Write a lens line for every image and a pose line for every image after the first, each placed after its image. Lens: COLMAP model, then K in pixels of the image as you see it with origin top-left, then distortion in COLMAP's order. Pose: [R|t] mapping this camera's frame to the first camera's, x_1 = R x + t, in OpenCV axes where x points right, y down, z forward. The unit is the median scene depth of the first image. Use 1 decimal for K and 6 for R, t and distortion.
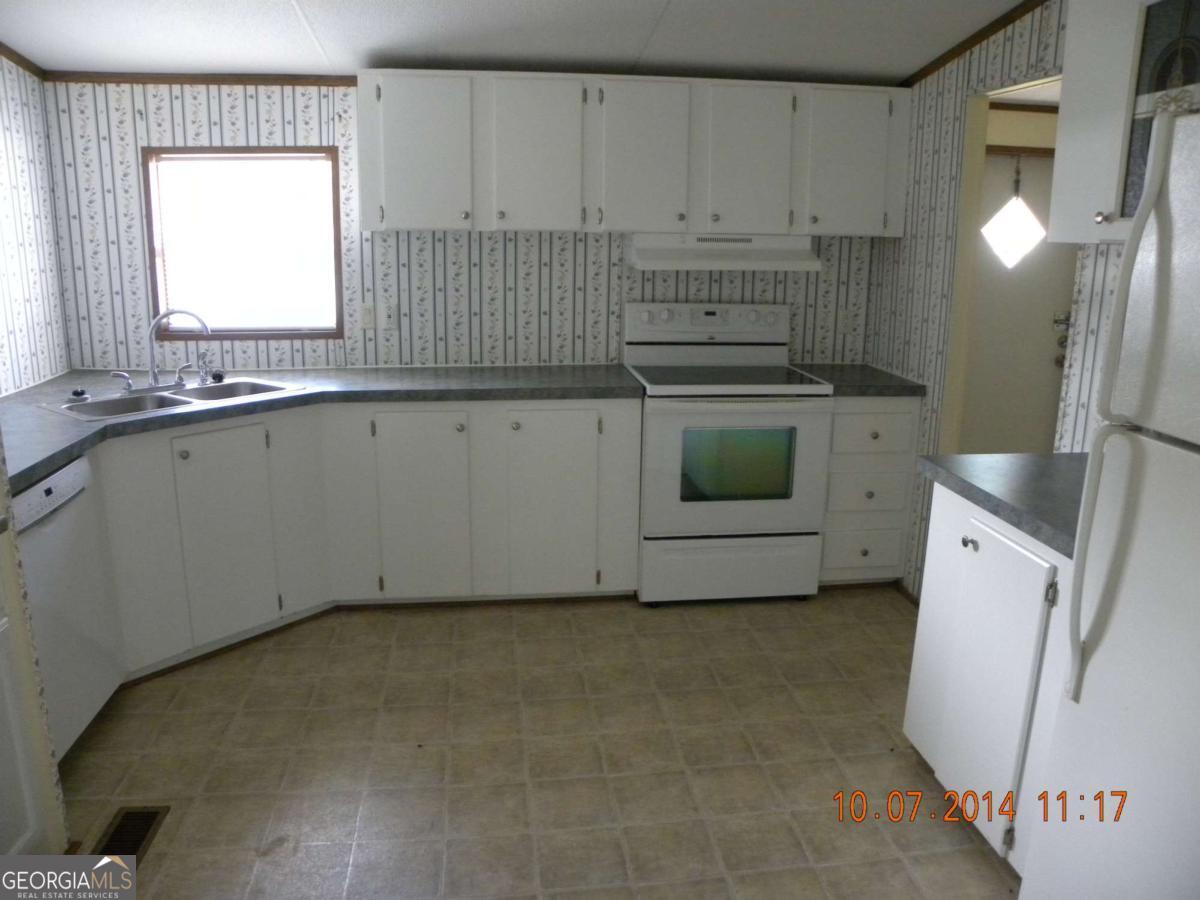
lens RADIAL K [[904.4, 0, 603.7], [0, 904.4, 449.1], [0, 0, 1]] dist [-0.126795, 0.013505]
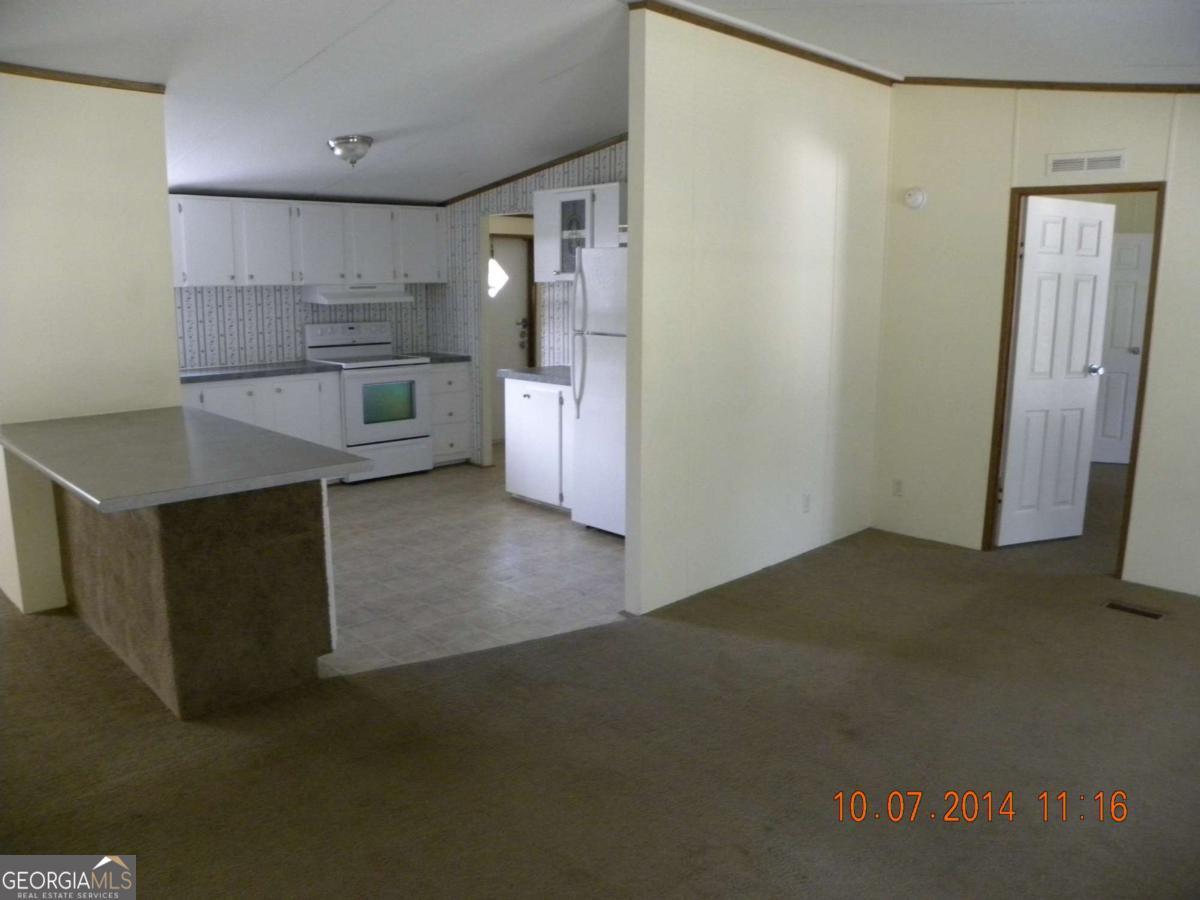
lens RADIAL K [[904.4, 0, 598.6], [0, 904.4, 450.1], [0, 0, 1]] dist [-0.126795, 0.013505]
pose [[0.803931, -0.119375, 0.582619, -0.593189], [0.146972, 0.989141, -0.000132, 0.175824], [-0.576276, 0.085735, 0.812745, -0.771855]]
